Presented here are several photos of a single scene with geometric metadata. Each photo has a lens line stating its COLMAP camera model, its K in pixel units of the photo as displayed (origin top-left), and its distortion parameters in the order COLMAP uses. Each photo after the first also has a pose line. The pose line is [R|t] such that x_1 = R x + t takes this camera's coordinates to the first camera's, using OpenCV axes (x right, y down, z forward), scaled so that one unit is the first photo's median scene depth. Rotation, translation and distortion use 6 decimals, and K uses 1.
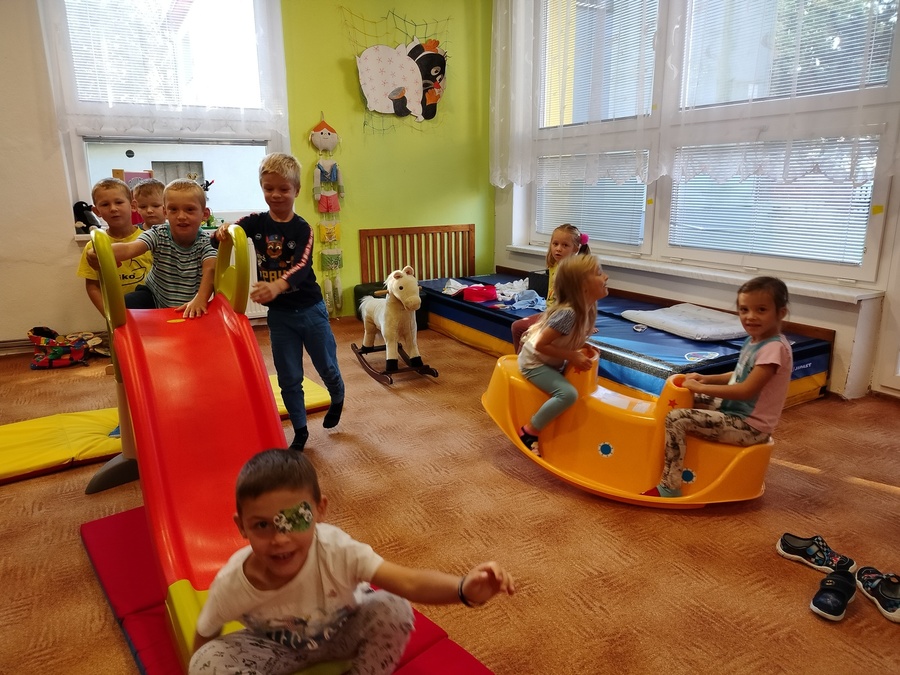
lens RADIAL K [[636.6, 0, 450.0], [0, 636.6, 337.5], [0, 0, 1]] dist [0.002416, 0.000835]
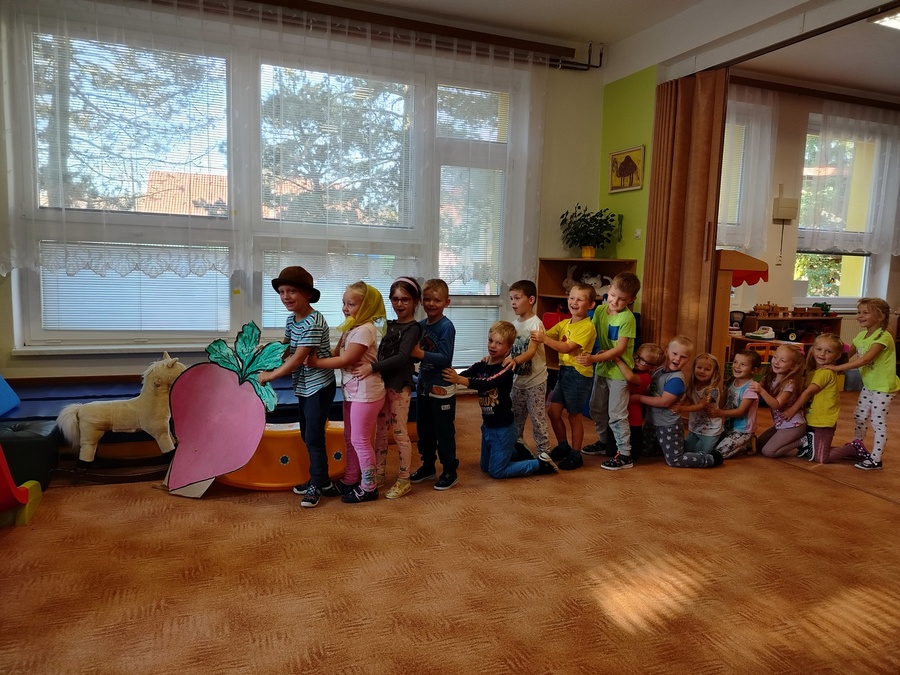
lens RADIAL K [[636.6, 0, 450.0], [0, 636.6, 337.5], [0, 0, 1]] dist [0.002416, 0.000835]
pose [[0.105106, -0.112977, 0.988023, -0.847137], [0.211312, 0.973374, 0.088822, -0.169734], [-0.971751, 0.199446, 0.126180, 0.556498]]
